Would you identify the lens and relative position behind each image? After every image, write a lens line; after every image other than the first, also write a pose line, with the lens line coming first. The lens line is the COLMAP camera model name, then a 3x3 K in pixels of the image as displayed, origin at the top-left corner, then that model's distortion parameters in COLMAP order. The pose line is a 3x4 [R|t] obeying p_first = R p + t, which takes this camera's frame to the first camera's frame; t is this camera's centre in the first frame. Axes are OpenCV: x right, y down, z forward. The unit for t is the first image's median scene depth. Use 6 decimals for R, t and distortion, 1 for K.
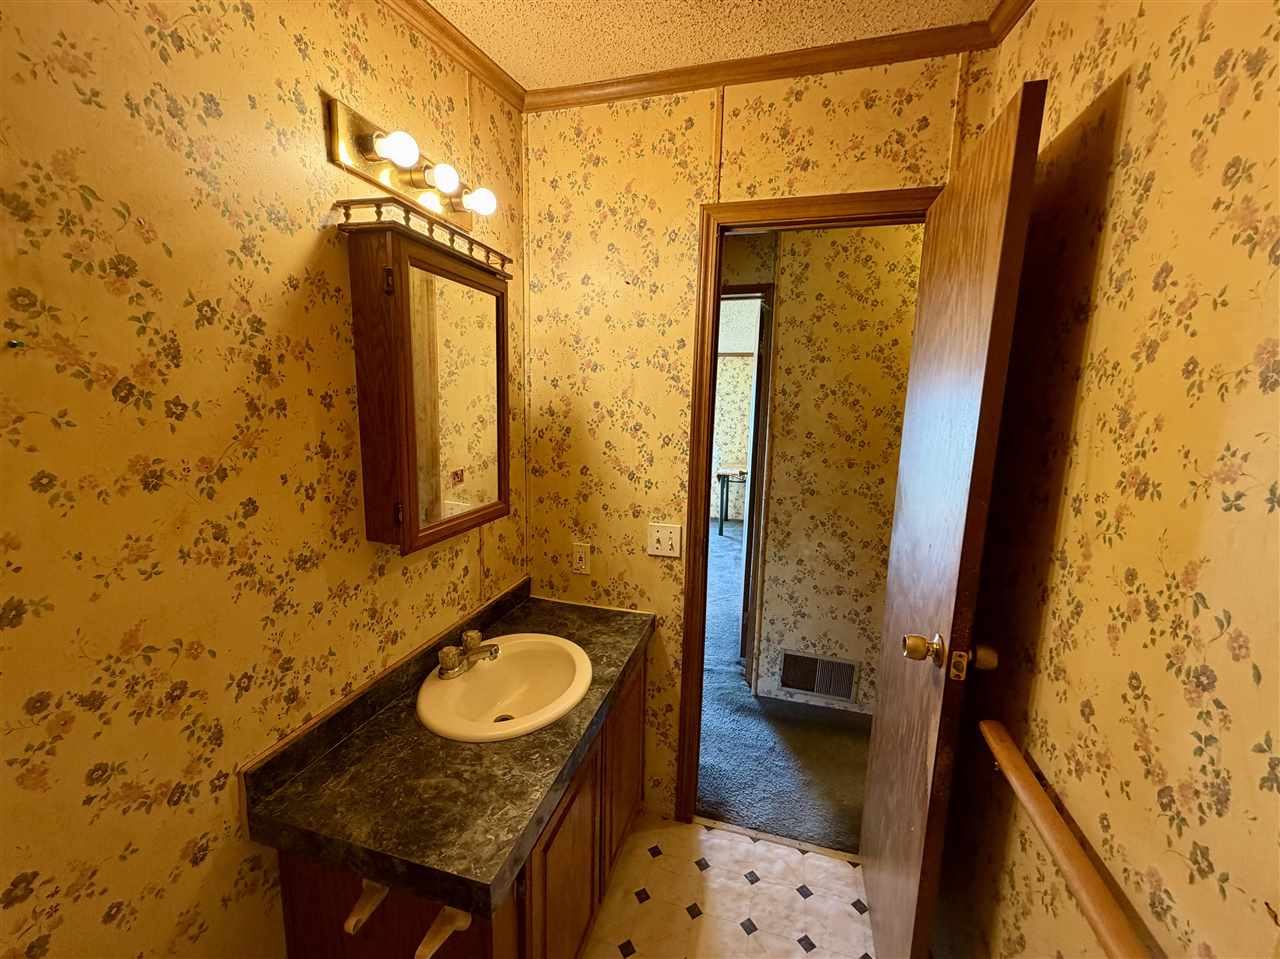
lens RADIAL K [[509.4, 0, 641.1], [0, 509.4, 481.2], [0, 0, 1]] dist [0.001907, -0.000158]
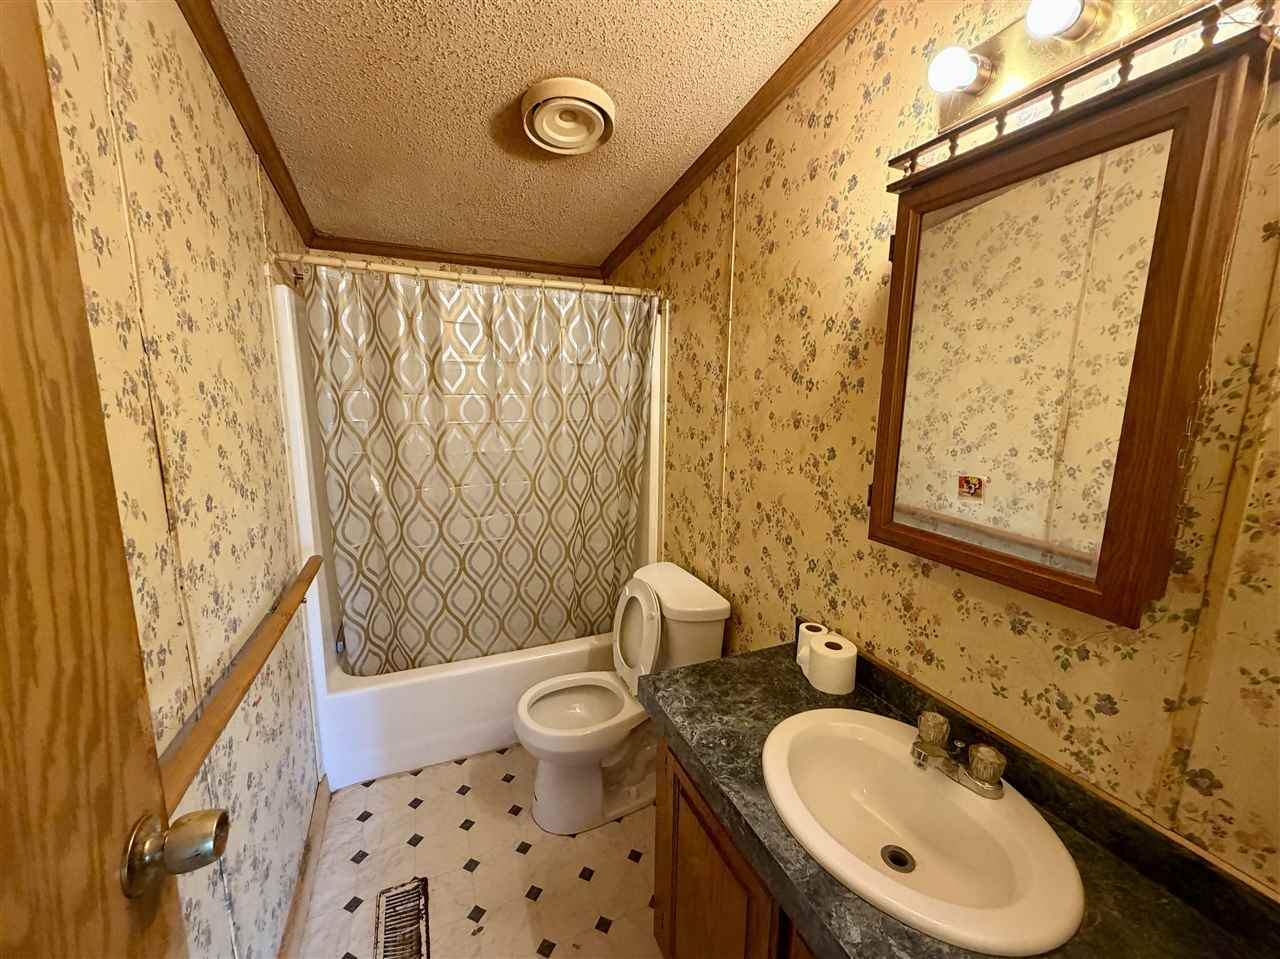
lens RADIAL K [[509.4, 0, 641.0], [0, 509.4, 481.7], [0, 0, 1]] dist [0.001907, -0.000158]
pose [[-0.779305, 0.071147, -0.622593, 0.679868], [-0.136057, 0.950622, 0.278936, -0.244161], [0.611696, 0.302085, -0.731145, 2.092791]]
